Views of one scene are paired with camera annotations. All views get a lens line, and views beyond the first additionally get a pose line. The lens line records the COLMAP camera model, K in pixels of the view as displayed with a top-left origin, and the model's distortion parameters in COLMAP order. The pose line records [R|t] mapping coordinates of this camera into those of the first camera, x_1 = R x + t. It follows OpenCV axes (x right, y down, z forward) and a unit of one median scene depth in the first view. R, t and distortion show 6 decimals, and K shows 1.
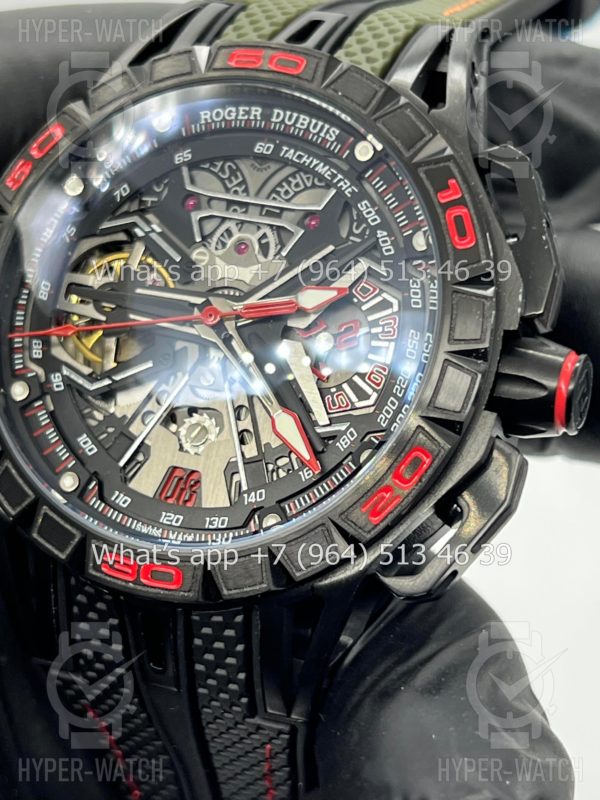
lens RADIAL K [[1870.2, 0, 292.6], [0, 1870.2, 405.5], [0, 0, 1]] dist [0.278233, 0.000000]
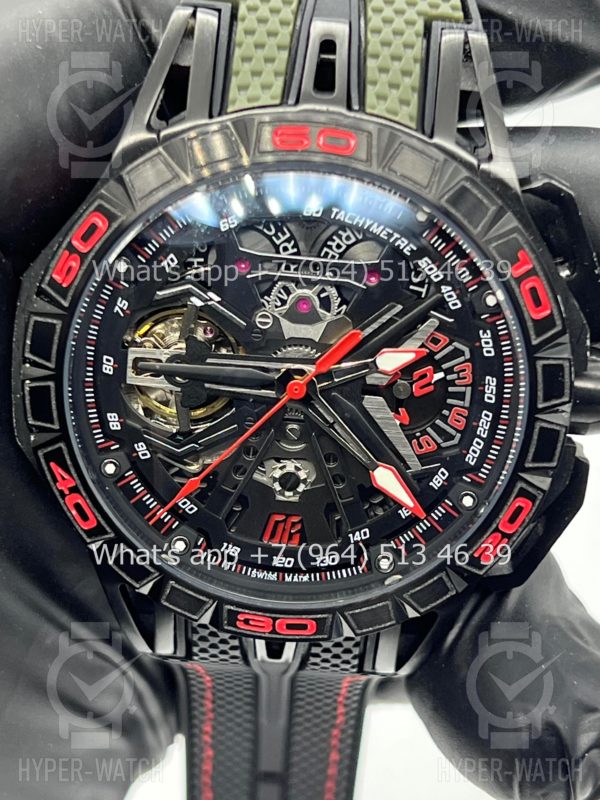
lens RADIAL K [[1870.2, 0, 305.3], [0, 1870.2, 405.6], [0, 0, 1]] dist [0.278233, 0.000000]
pose [[0.948617, -0.231264, 0.215968, -0.262372], [0.100351, 0.867167, 0.487802, -0.541103], [-0.300091, -0.441065, 0.845817, 0.104815]]
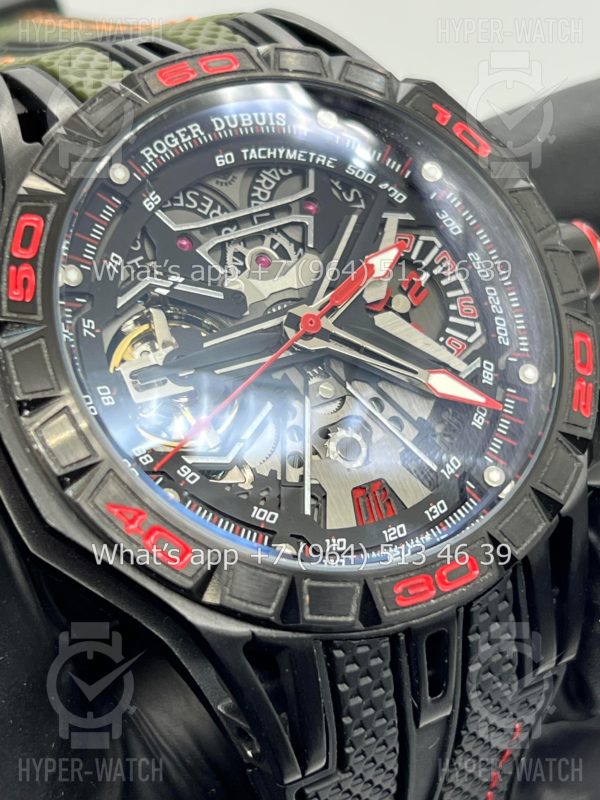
lens RADIAL K [[1870.2, 0, 299.4], [0, 1870.2, 400.5], [0, 0, 1]] dist [0.278233, 0.000000]
pose [[0.607770, -0.369839, 0.702734, -0.692656], [0.471398, 0.880171, 0.055527, -0.066851], [-0.639062, 0.297520, 0.709283, 0.357101]]
